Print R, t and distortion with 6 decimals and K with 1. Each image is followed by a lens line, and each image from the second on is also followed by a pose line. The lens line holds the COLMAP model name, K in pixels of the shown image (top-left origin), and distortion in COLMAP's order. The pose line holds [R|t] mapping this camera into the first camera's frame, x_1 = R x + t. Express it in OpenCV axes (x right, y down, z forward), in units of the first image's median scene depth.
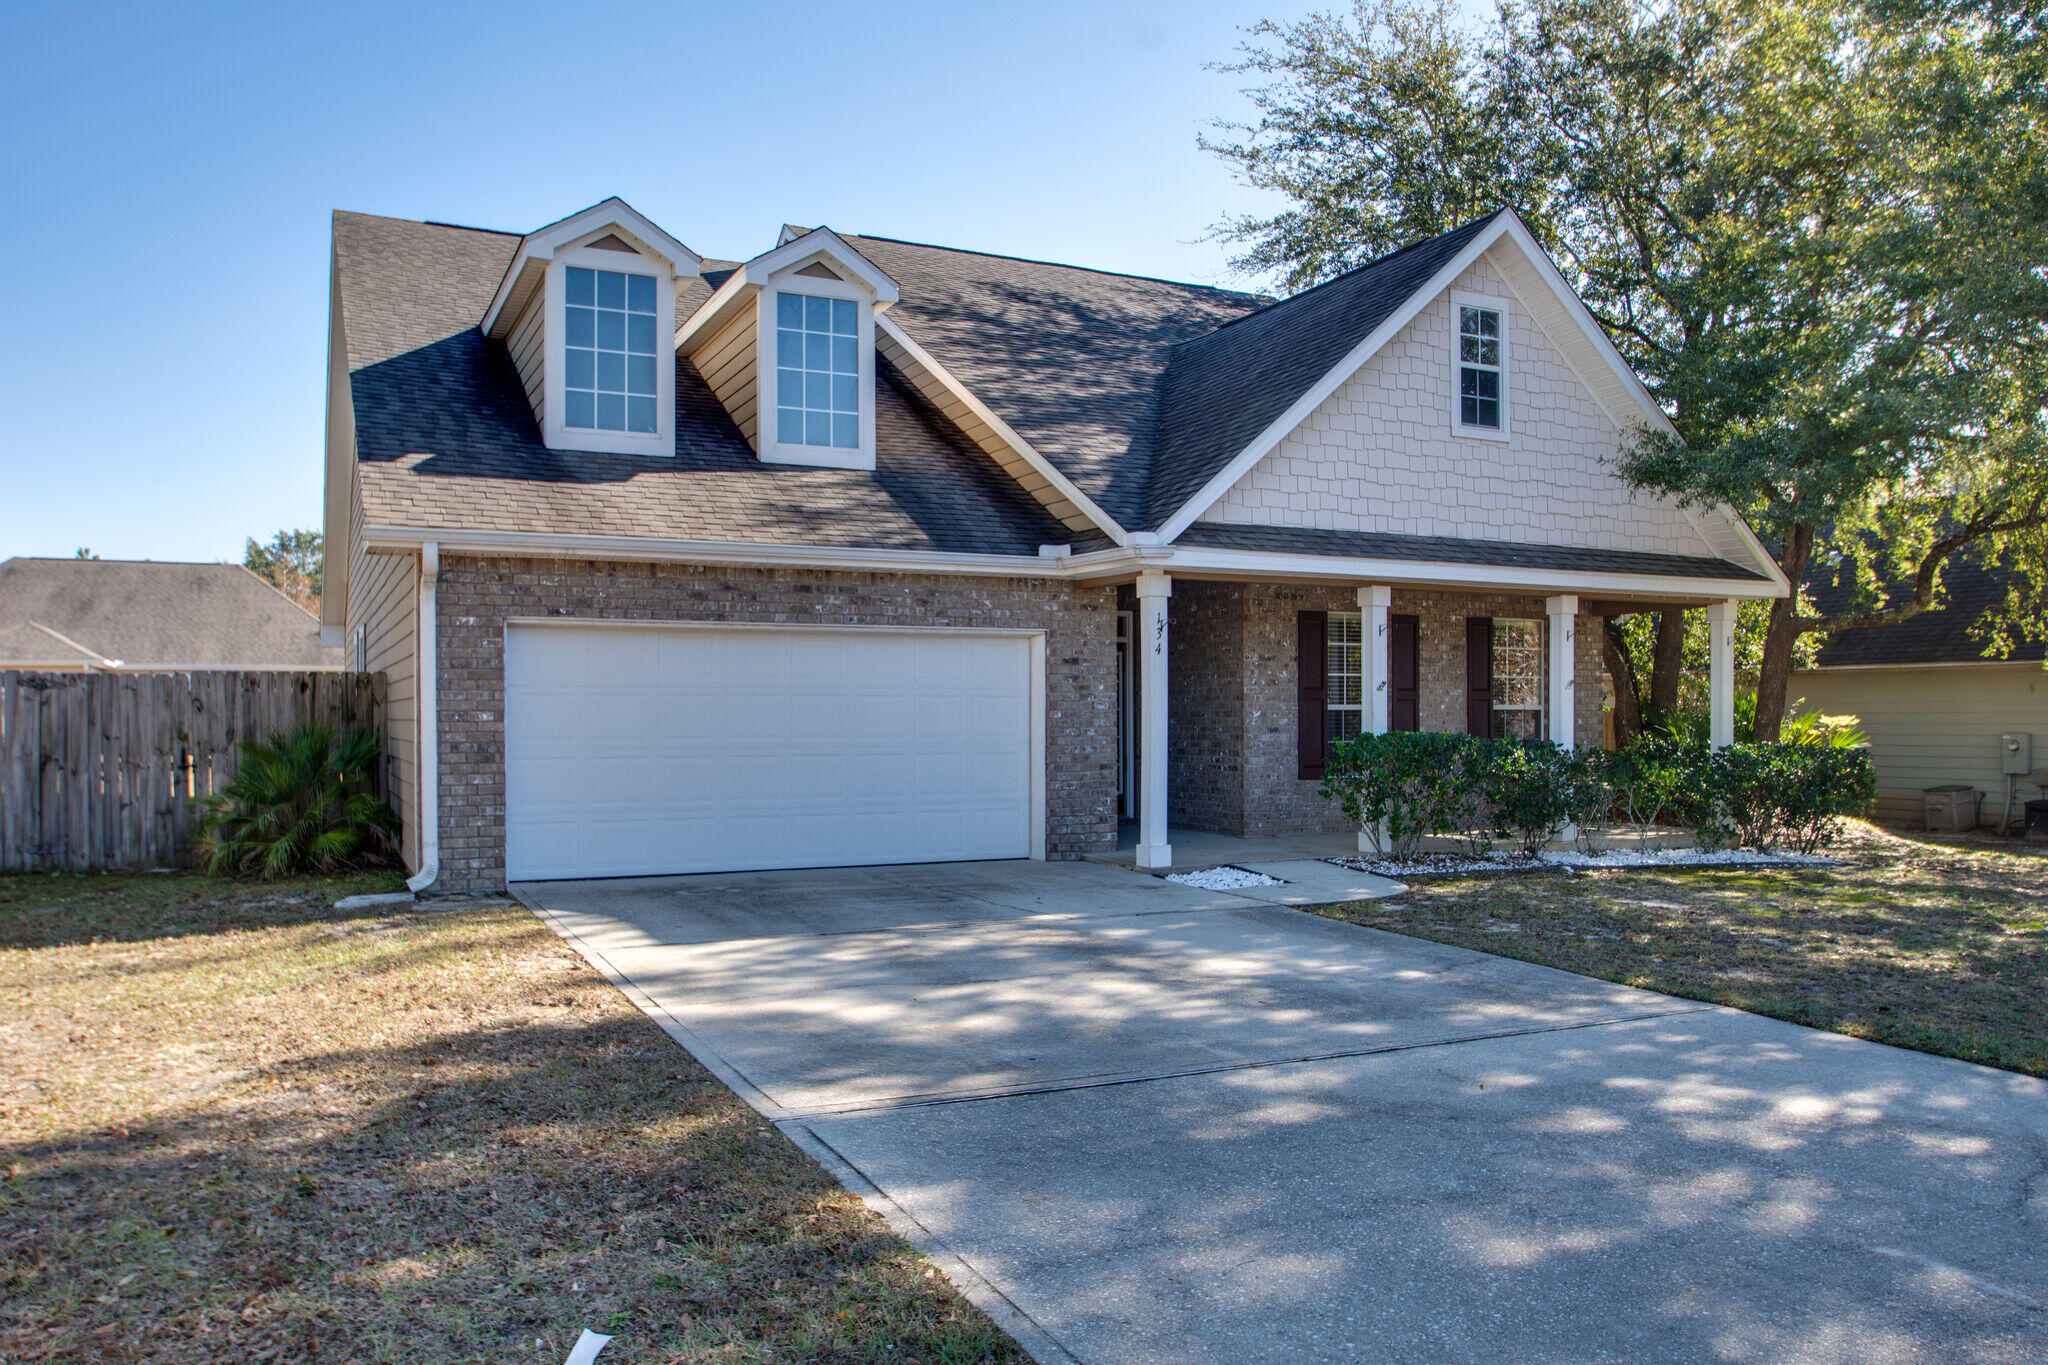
lens RADIAL K [[1497.3, 0, 1024.0], [0, 1497.3, 682.5], [0, 0, 1]] dist [-0.063395, 0.002869]
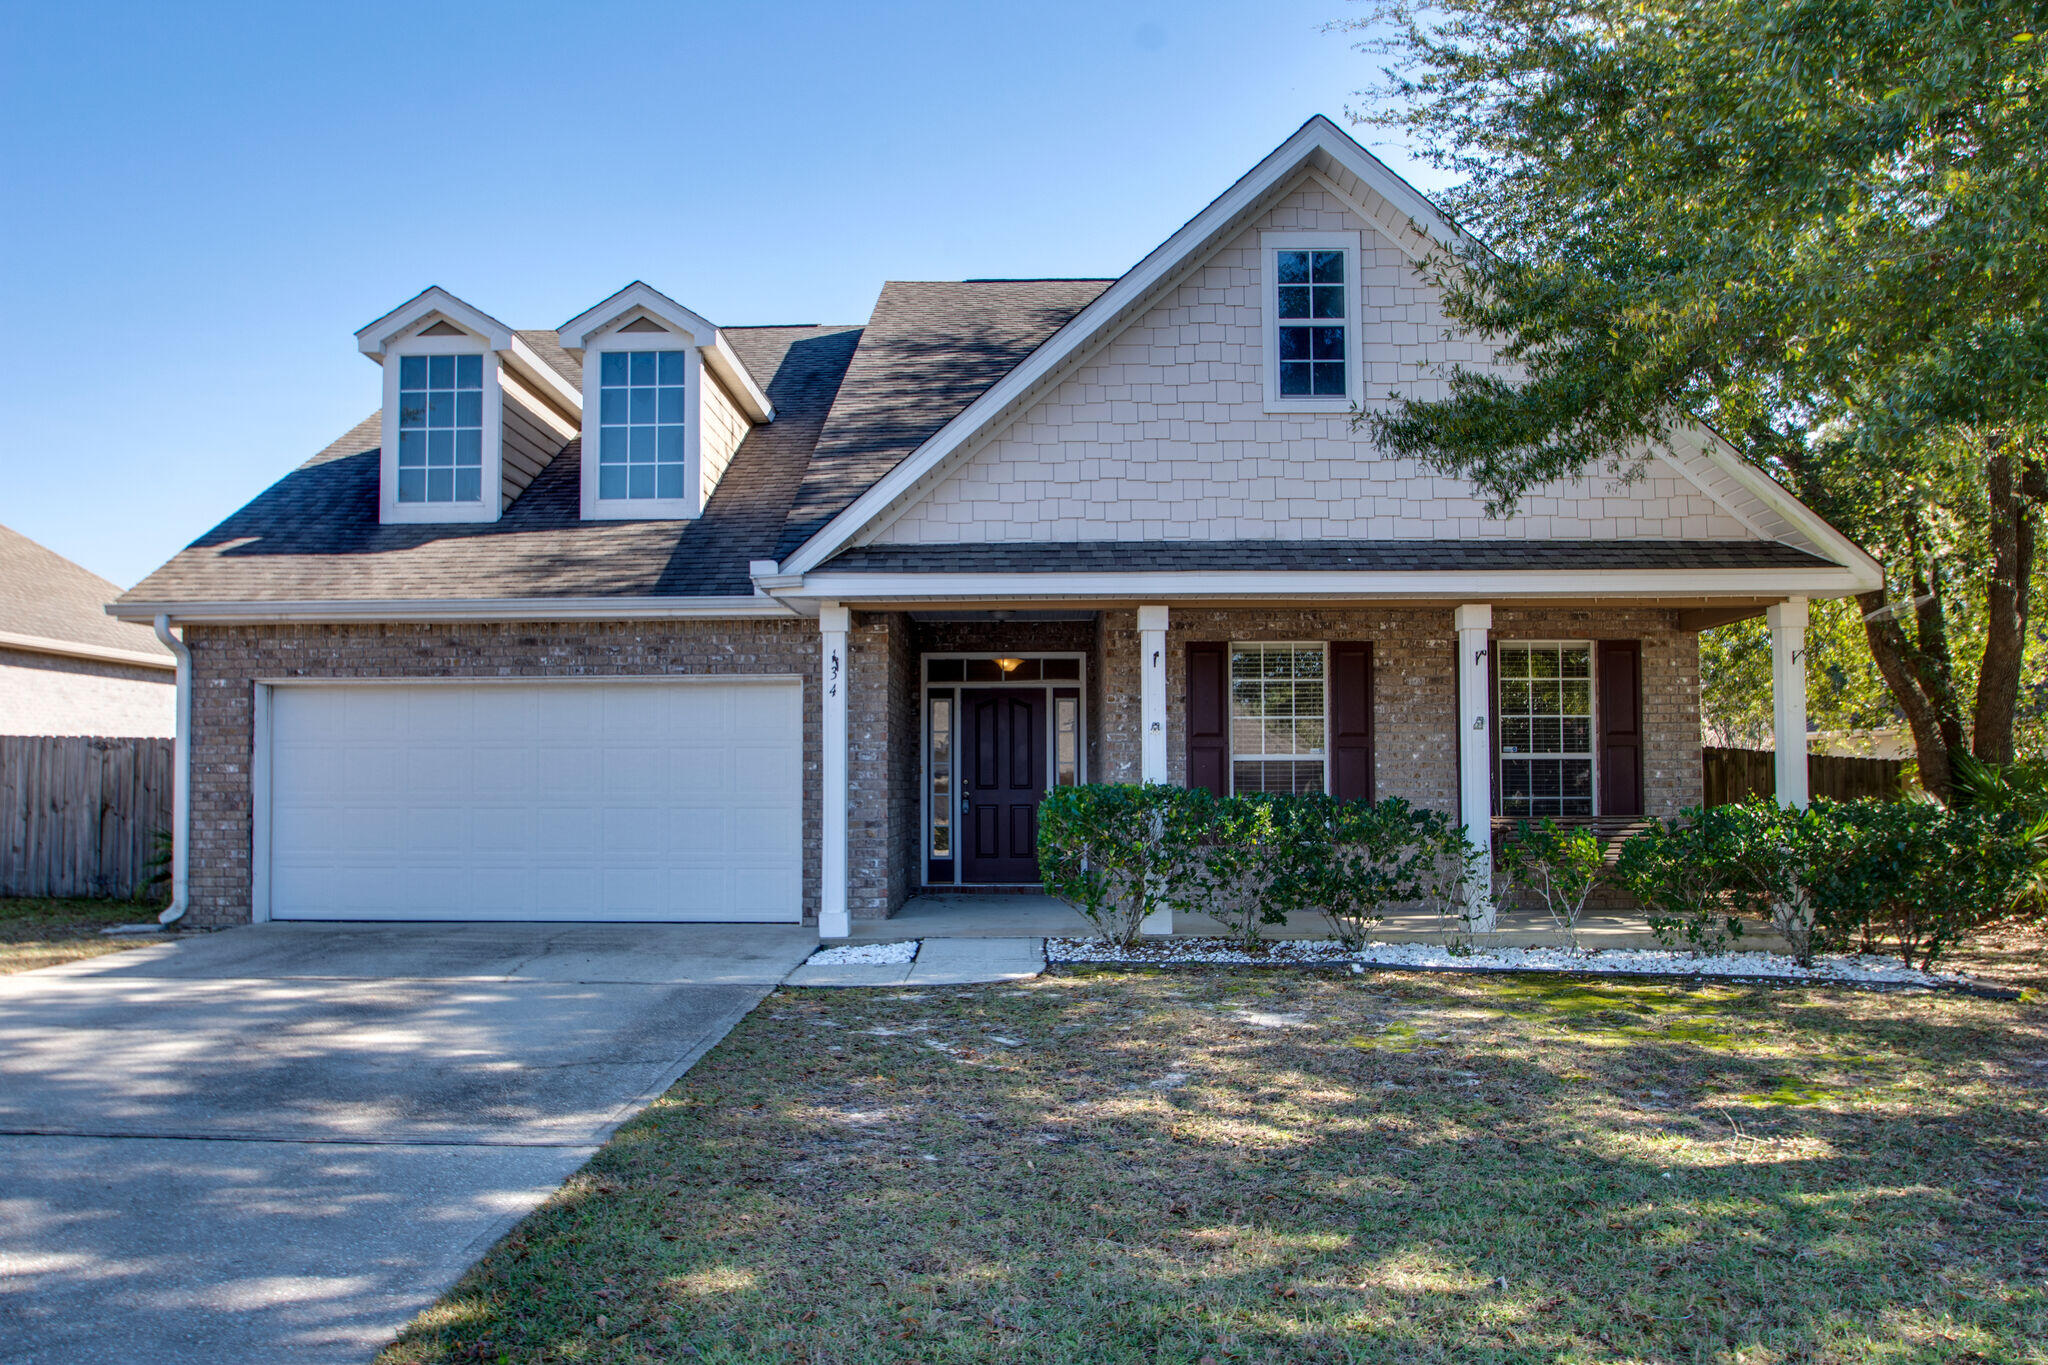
lens RADIAL K [[1497.3, 0, 1024.0], [0, 1497.3, 682.5], [0, 0, 1]] dist [-0.063395, 0.002869]
pose [[0.885857, -0.033445, -0.462752, 0.571125], [0.012611, 0.998766, -0.048043, 0.015942], [0.463788, 0.036724, 0.885185, 0.252128]]
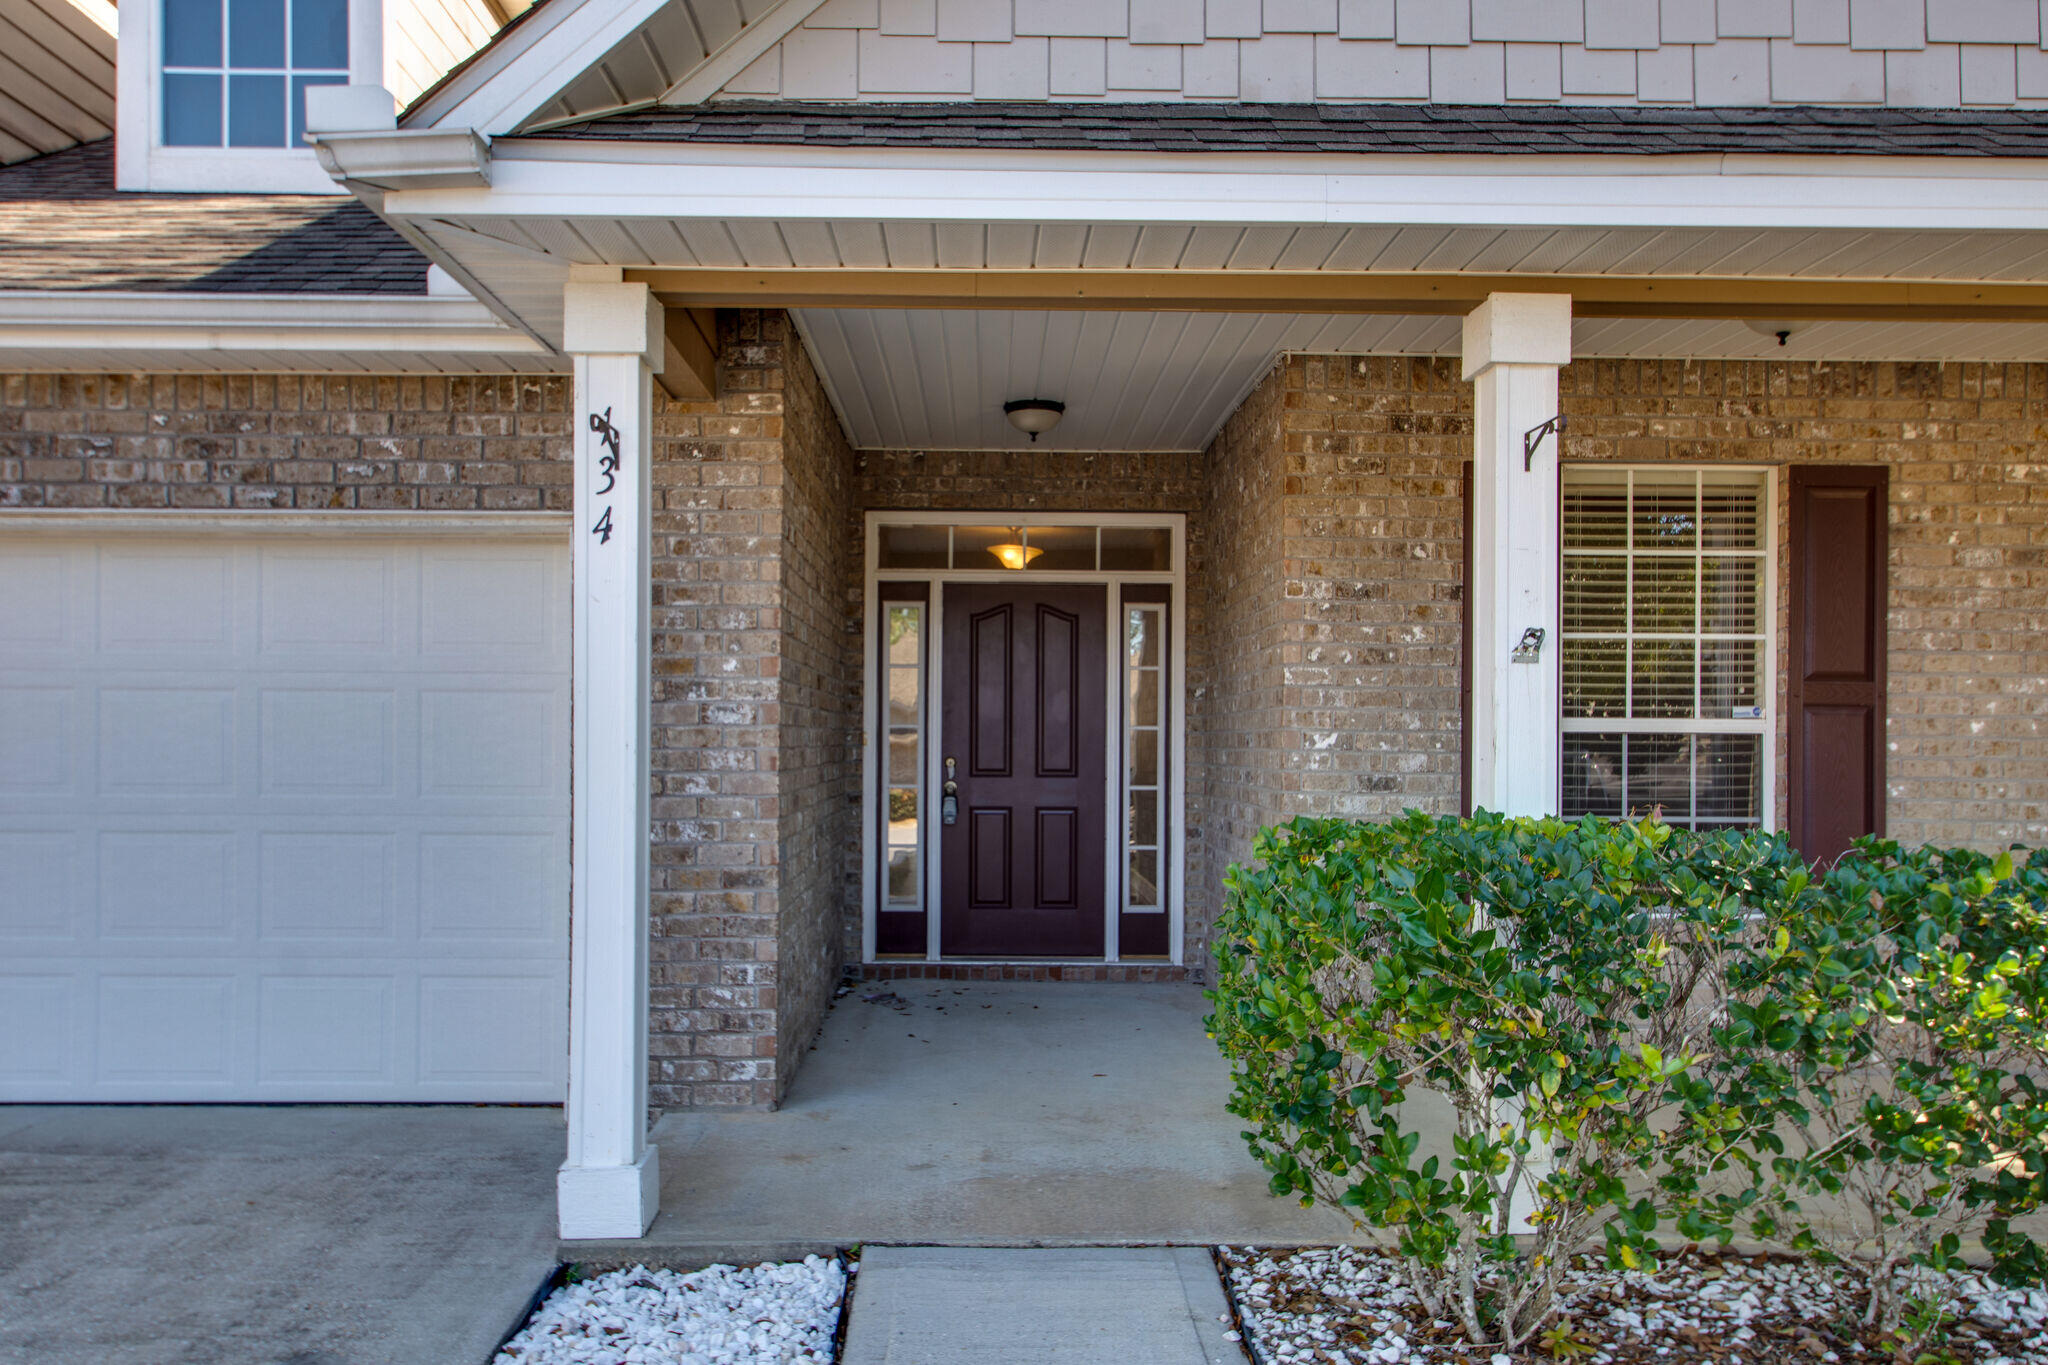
lens RADIAL K [[1465.6, 0, 1012.9], [0, 1465.6, 720.9], [0, 0, 1]] dist [0.004151, 0.004570]
pose [[0.898415, 0.002531, -0.439141, 0.282514], [0.002110, 0.999947, 0.010081, 0.013872], [0.439143, -0.009983, 0.898362, 0.727010]]
